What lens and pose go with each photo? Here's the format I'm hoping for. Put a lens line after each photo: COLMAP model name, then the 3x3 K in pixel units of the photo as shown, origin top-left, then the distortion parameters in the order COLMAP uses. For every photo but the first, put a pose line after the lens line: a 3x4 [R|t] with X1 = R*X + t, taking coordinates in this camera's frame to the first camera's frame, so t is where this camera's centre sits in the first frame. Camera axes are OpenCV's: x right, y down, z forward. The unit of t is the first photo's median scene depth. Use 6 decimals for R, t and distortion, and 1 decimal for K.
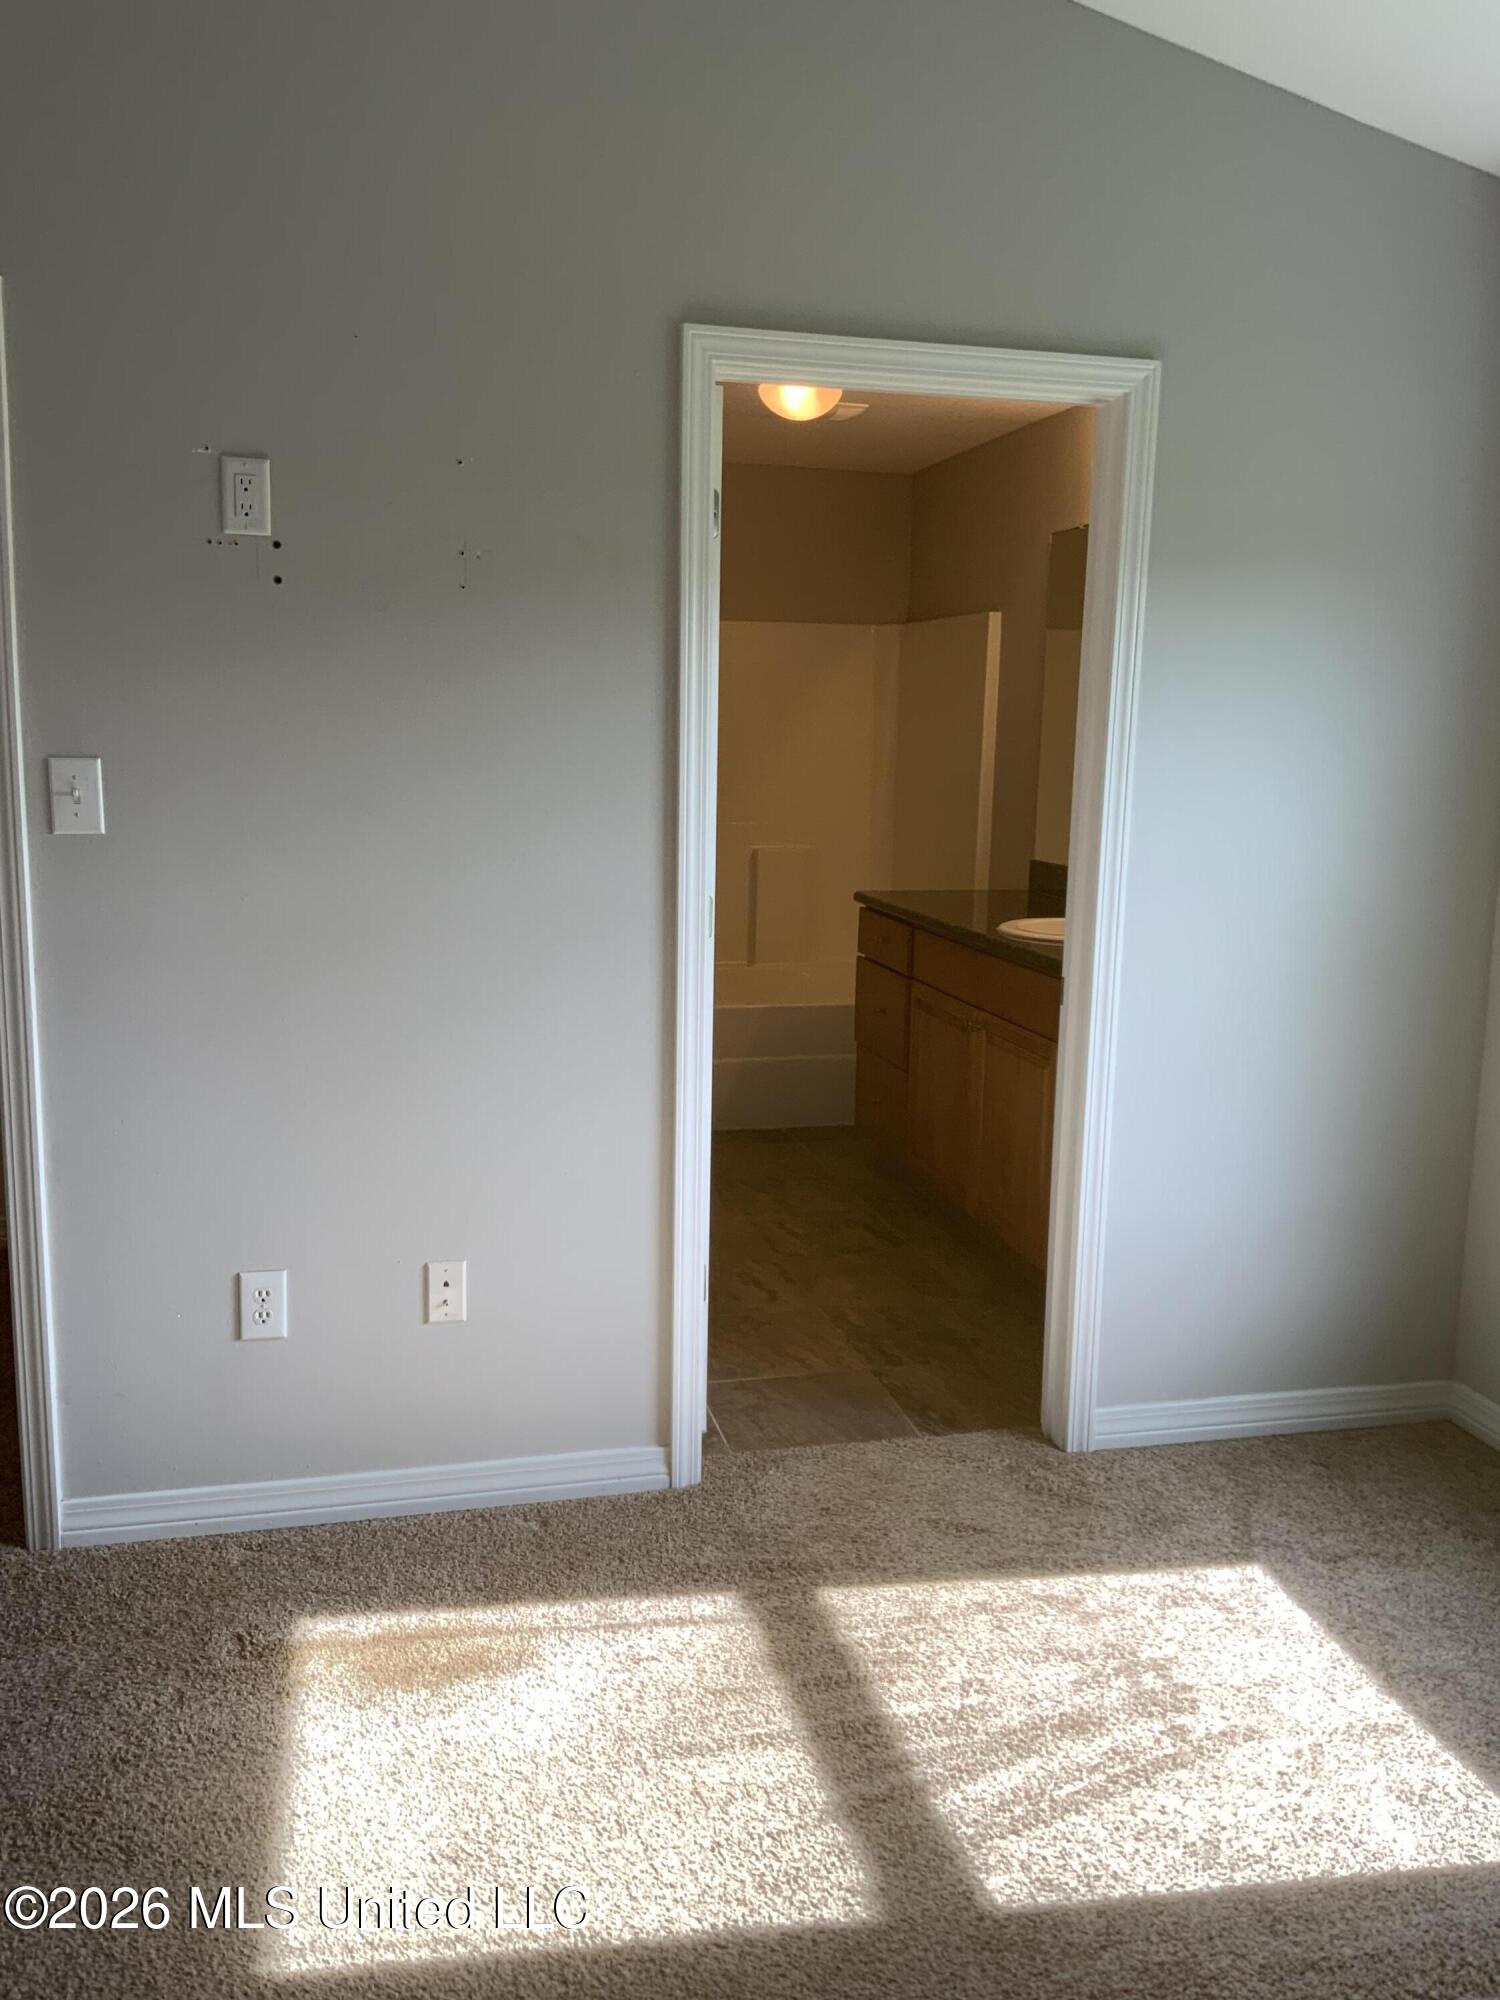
lens RADIAL K [[1673.5, 0, 747.7], [0, 1673.5, 1000.3], [0, 0, 1]] dist [0.001521, -0.017504]
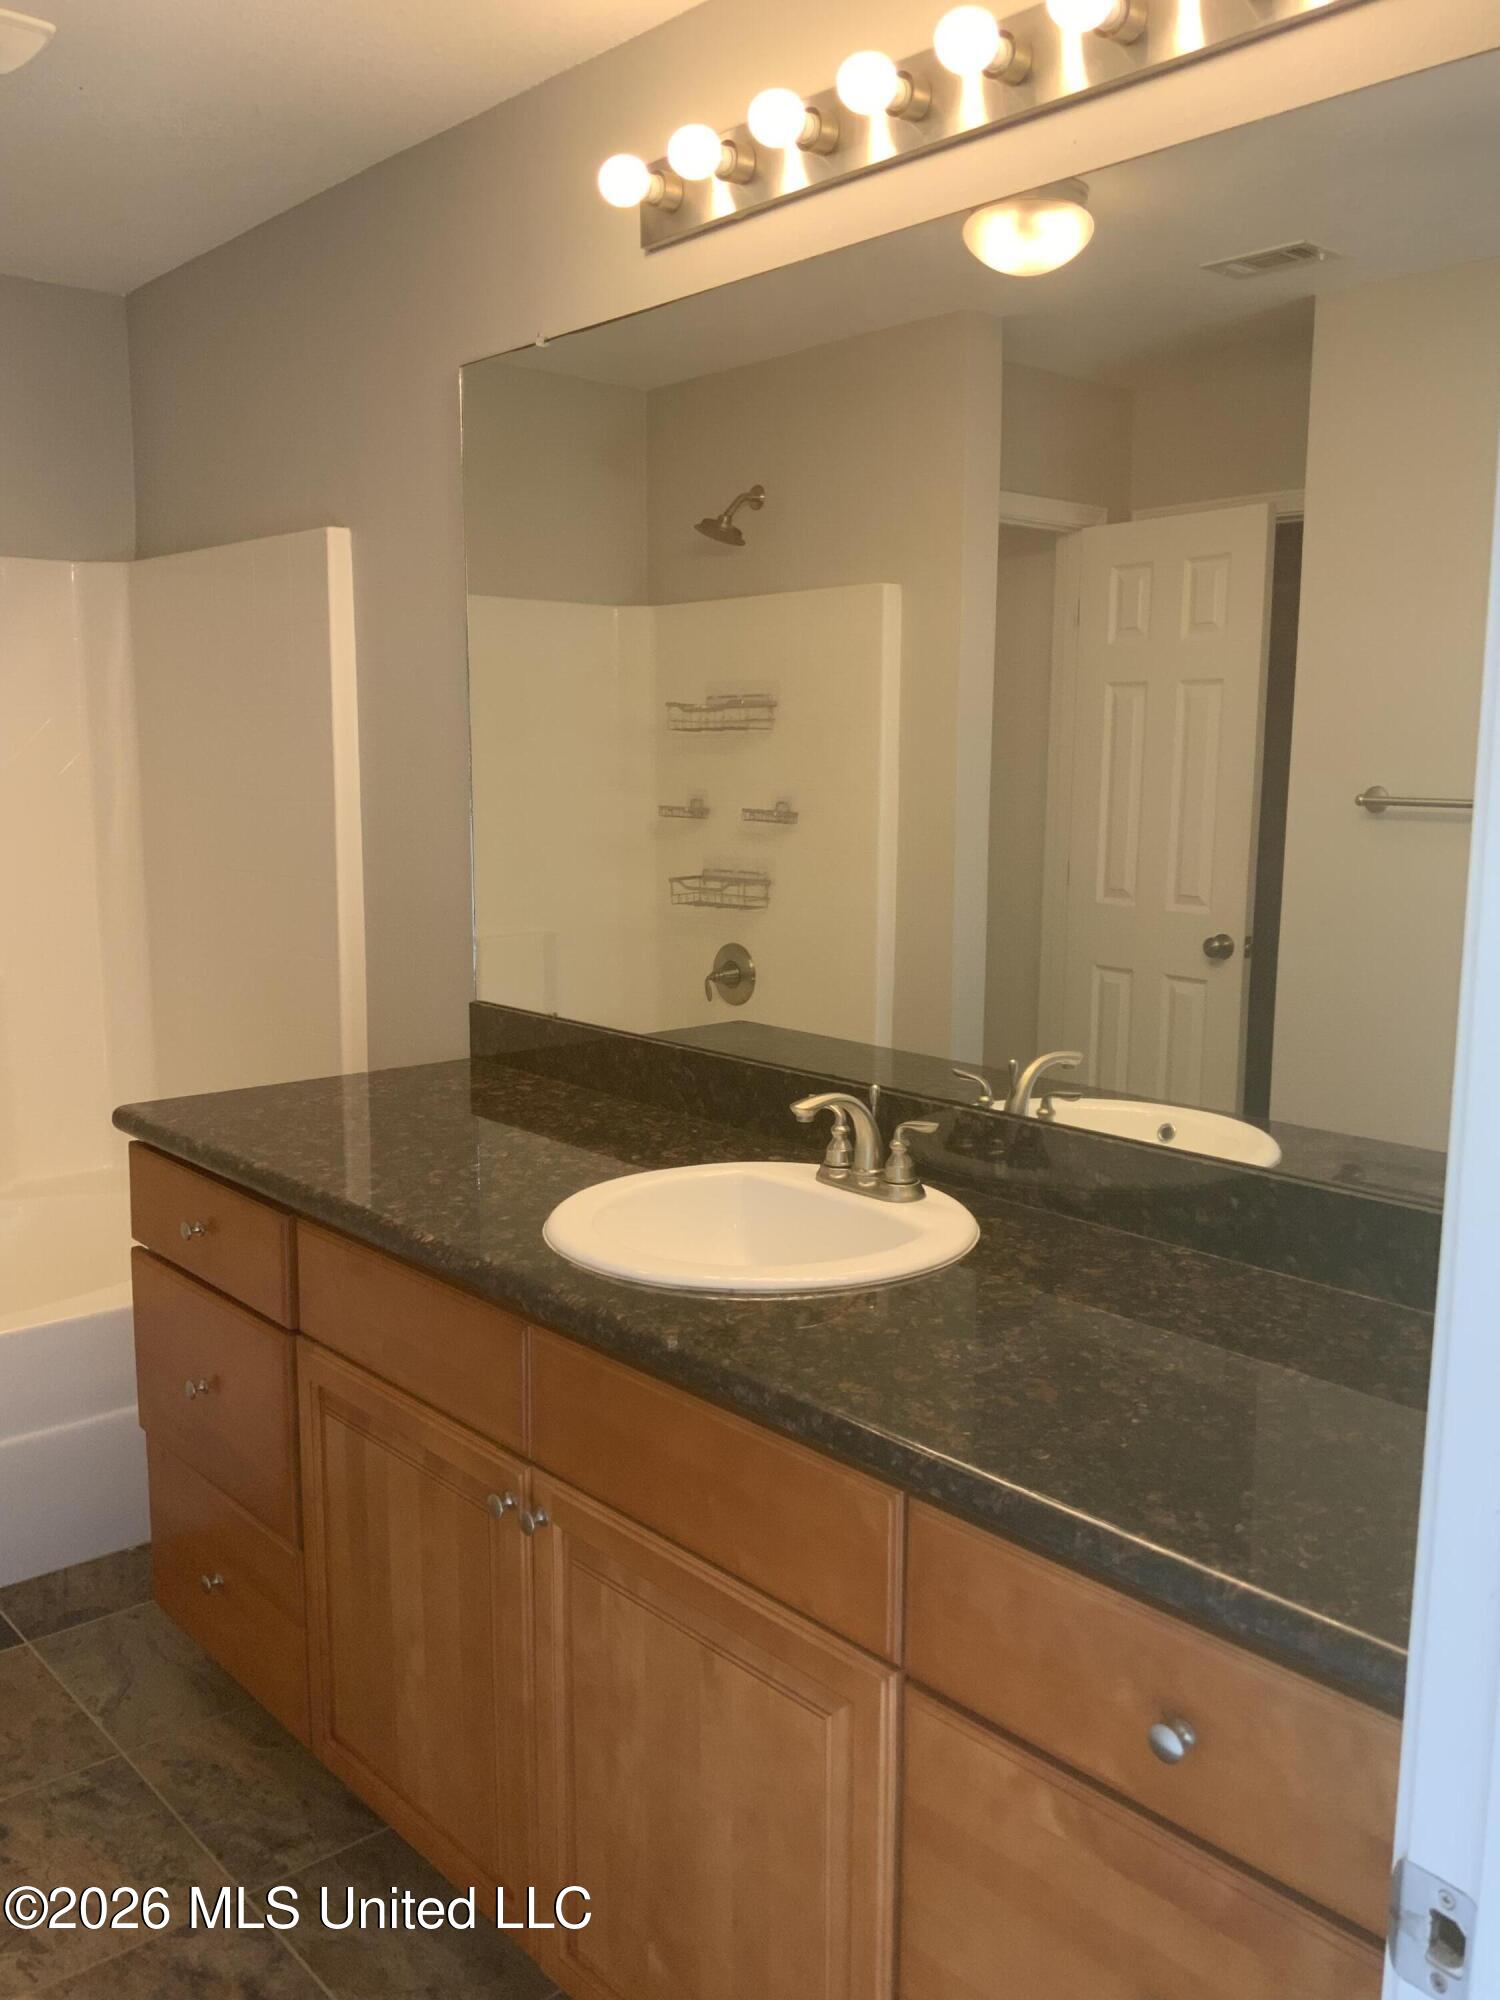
lens RADIAL K [[1673.5, 0, 746.9], [0, 1673.5, 1001.8], [0, 0, 1]] dist [0.001521, -0.017504]
pose [[0.887114, -0.086259, 0.453418, 0.011357], [0.087868, 0.995977, 0.017563, -0.087164], [-0.453109, 0.024260, 0.891125, 0.509297]]
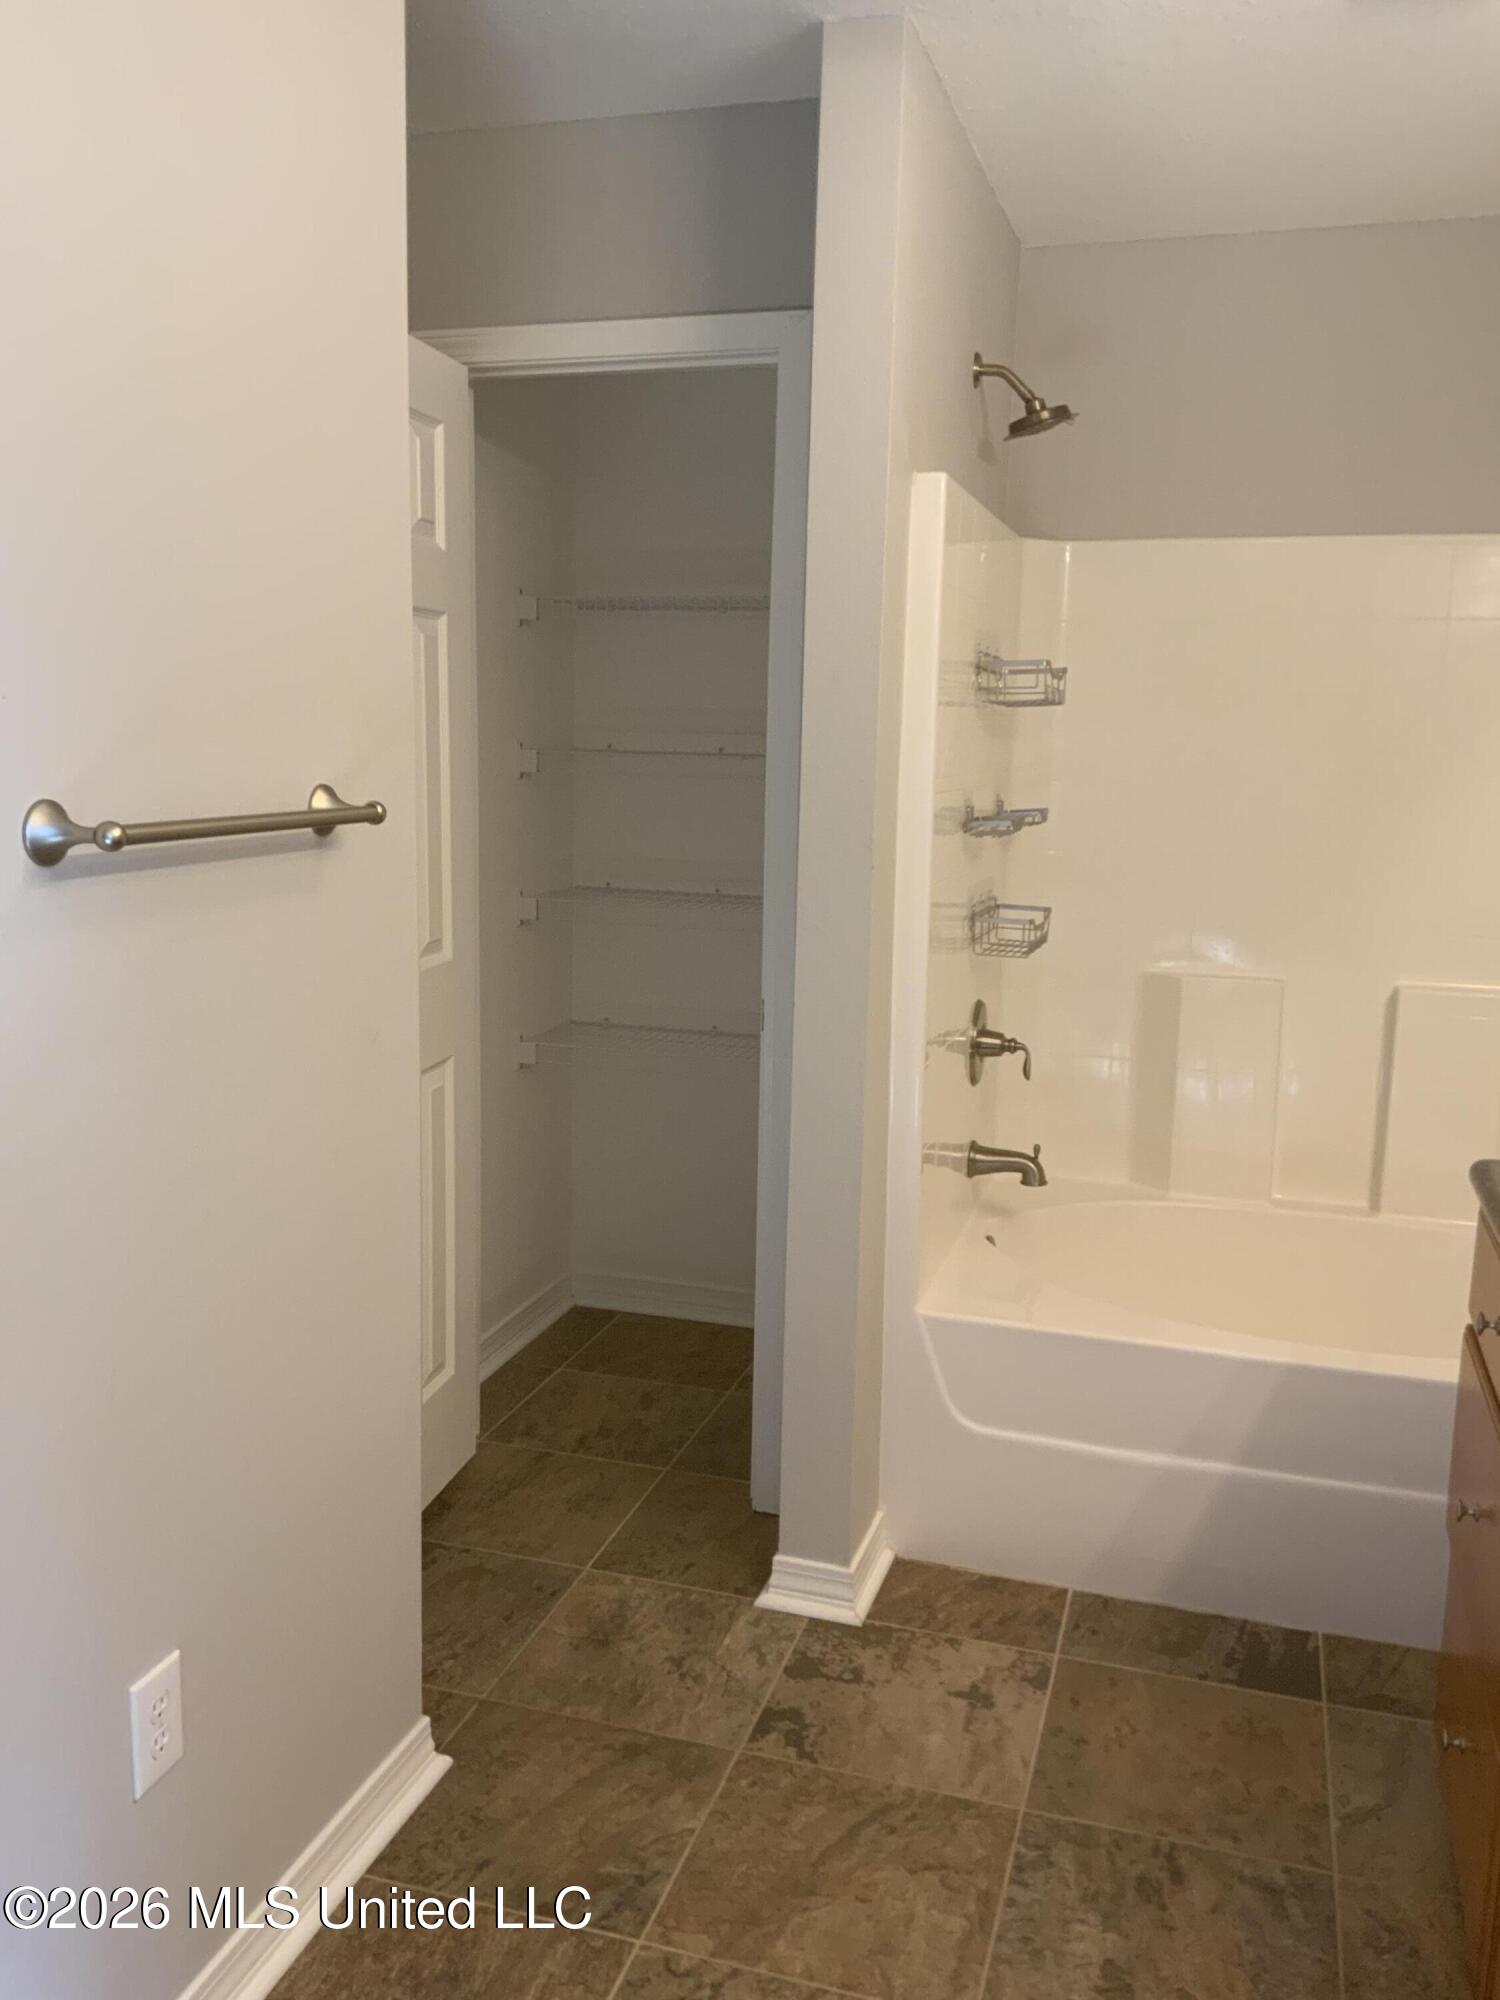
lens RADIAL K [[1673.5, 0, 742.8], [0, 1673.5, 1006.9], [0, 0, 1]] dist [0.001521, -0.017504]
pose [[0.853280, 0.079338, -0.515382, 0.114760], [-0.081445, 0.996505, 0.018560, -0.093972], [0.515053, 0.026138, 0.856760, 0.571105]]
